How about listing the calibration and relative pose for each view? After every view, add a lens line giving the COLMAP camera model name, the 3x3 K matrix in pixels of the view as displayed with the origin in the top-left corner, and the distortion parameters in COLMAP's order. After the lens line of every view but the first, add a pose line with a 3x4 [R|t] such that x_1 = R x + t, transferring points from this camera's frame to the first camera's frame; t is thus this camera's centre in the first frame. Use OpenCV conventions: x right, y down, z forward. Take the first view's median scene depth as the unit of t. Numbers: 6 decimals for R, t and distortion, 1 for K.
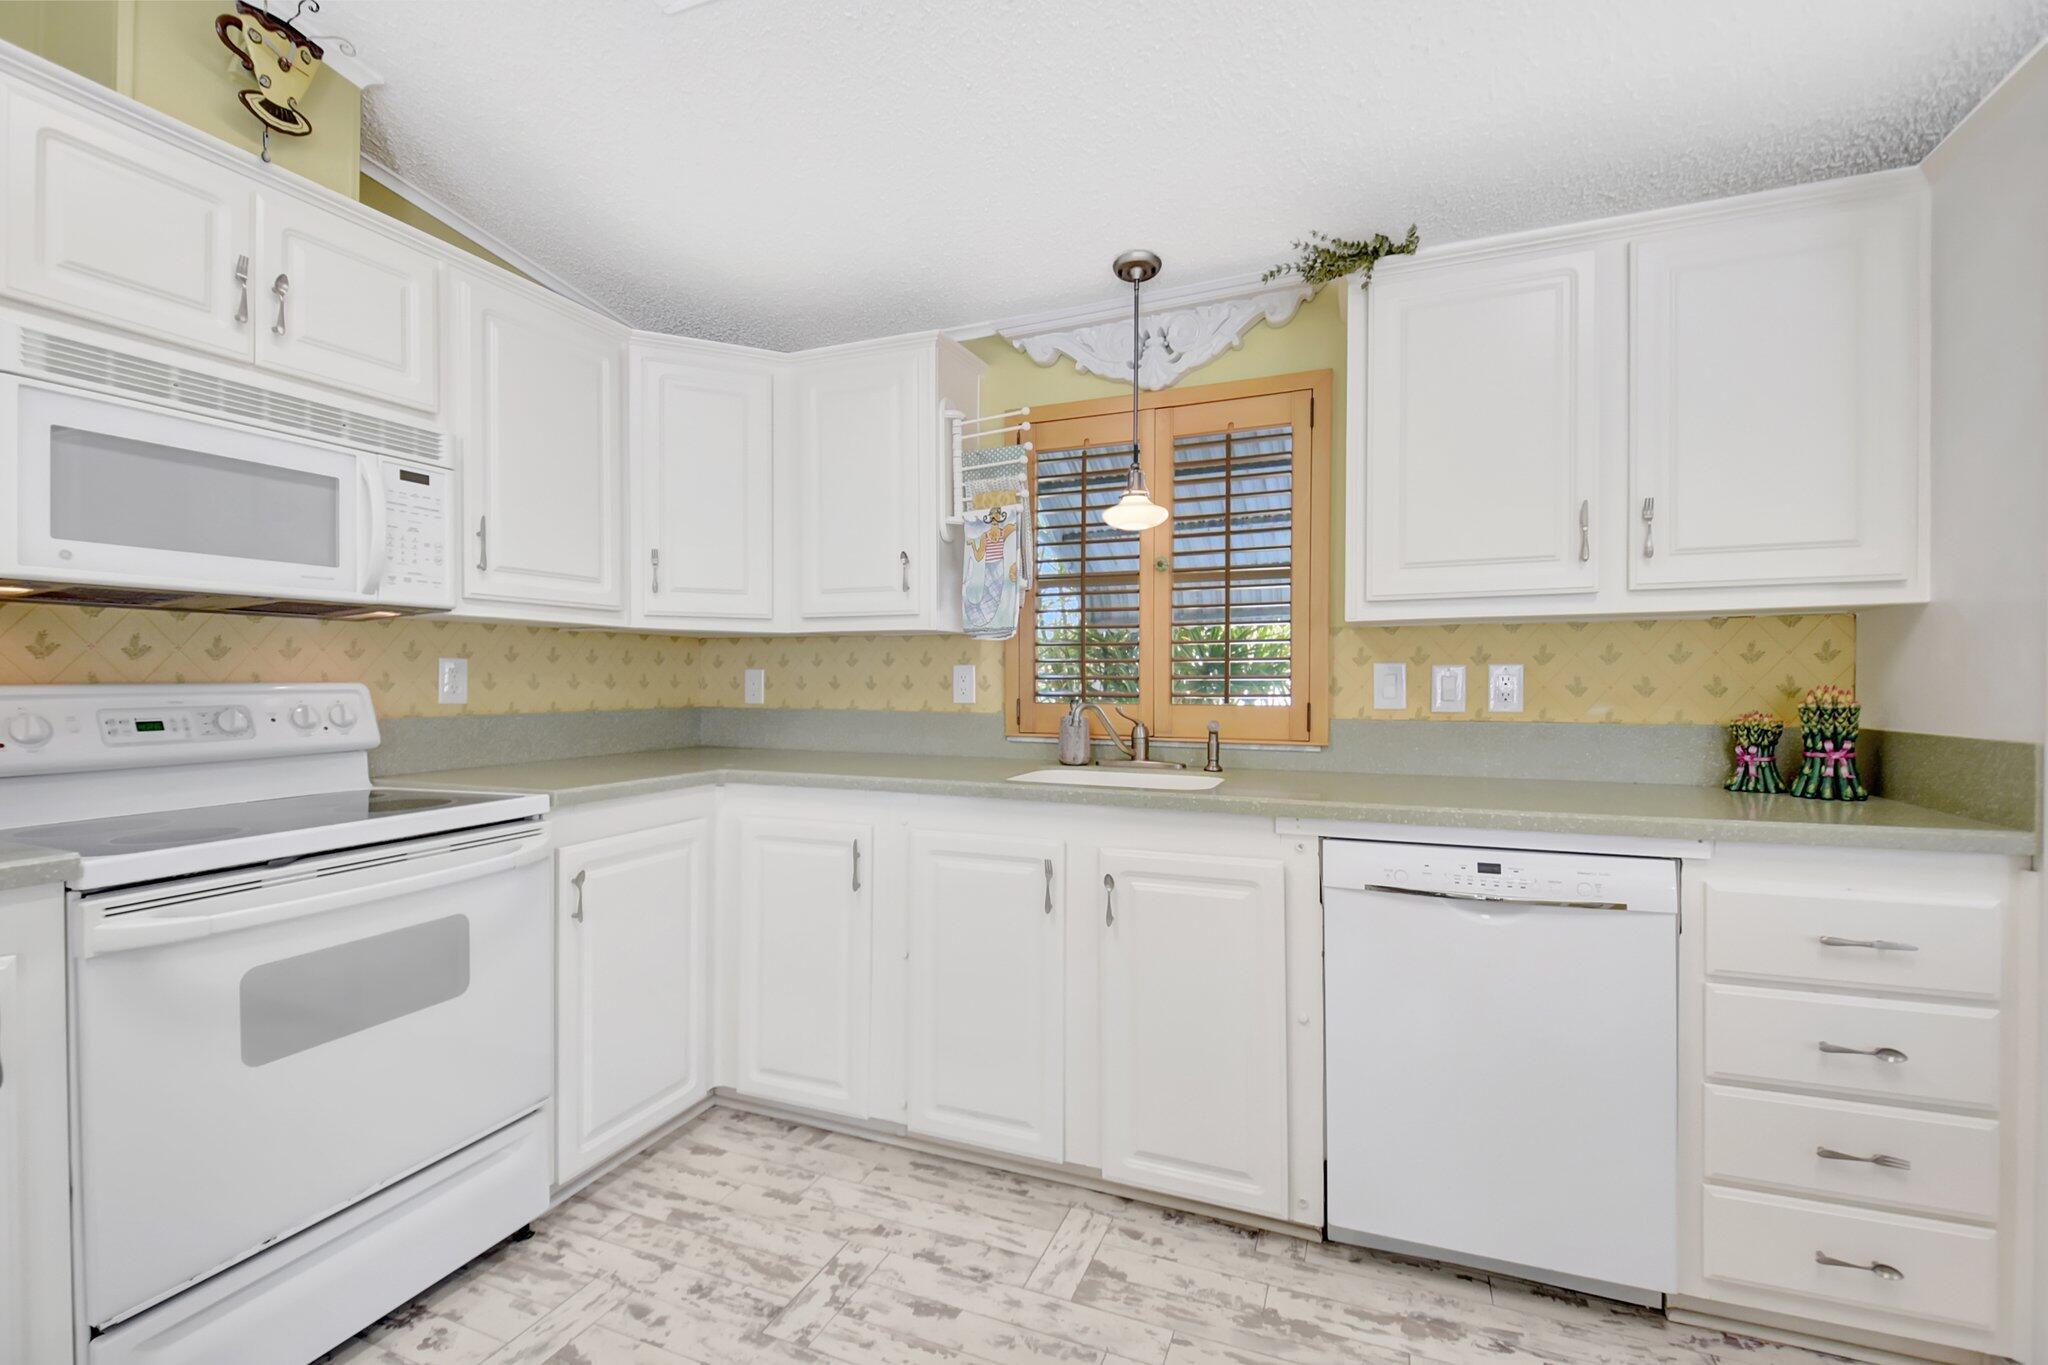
lens RADIAL K [[918.8, 0, 981.3], [0, 918.8, 687.5], [0, 0, 1]] dist [0.047401, -0.038123]
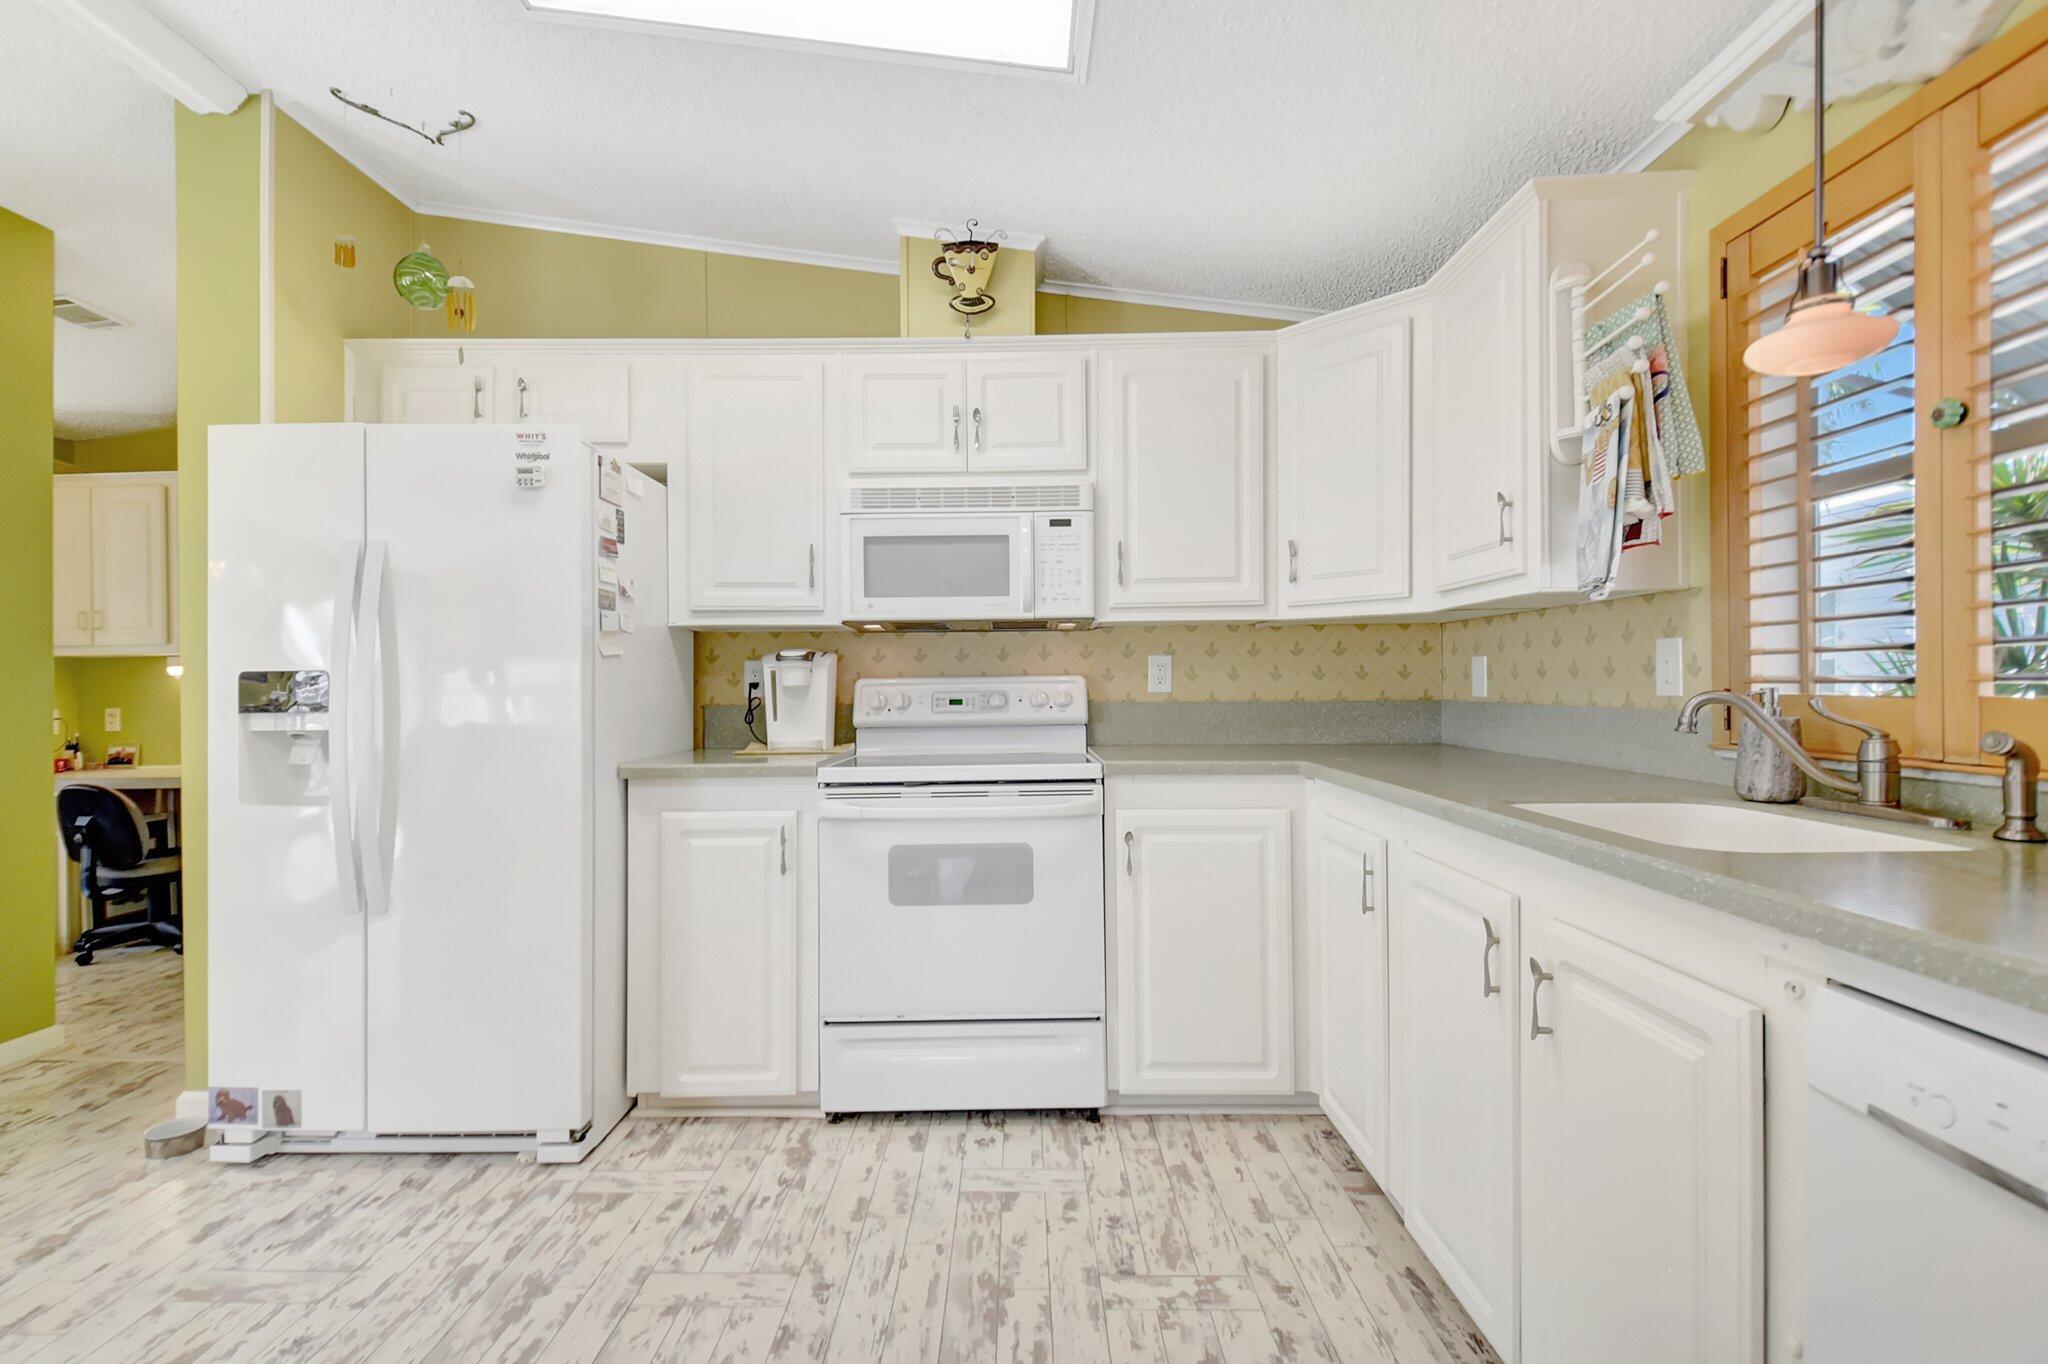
lens RADIAL K [[918.8, 0, 981.3], [0, 918.8, 687.0], [0, 0, 1]] dist [0.047401, -0.038123]
pose [[0.366739, -0.003304, -0.930318, 0.579686], [-0.000073, 0.999994, -0.003580, 0.017834], [0.930324, 0.001381, 0.366737, 0.394641]]
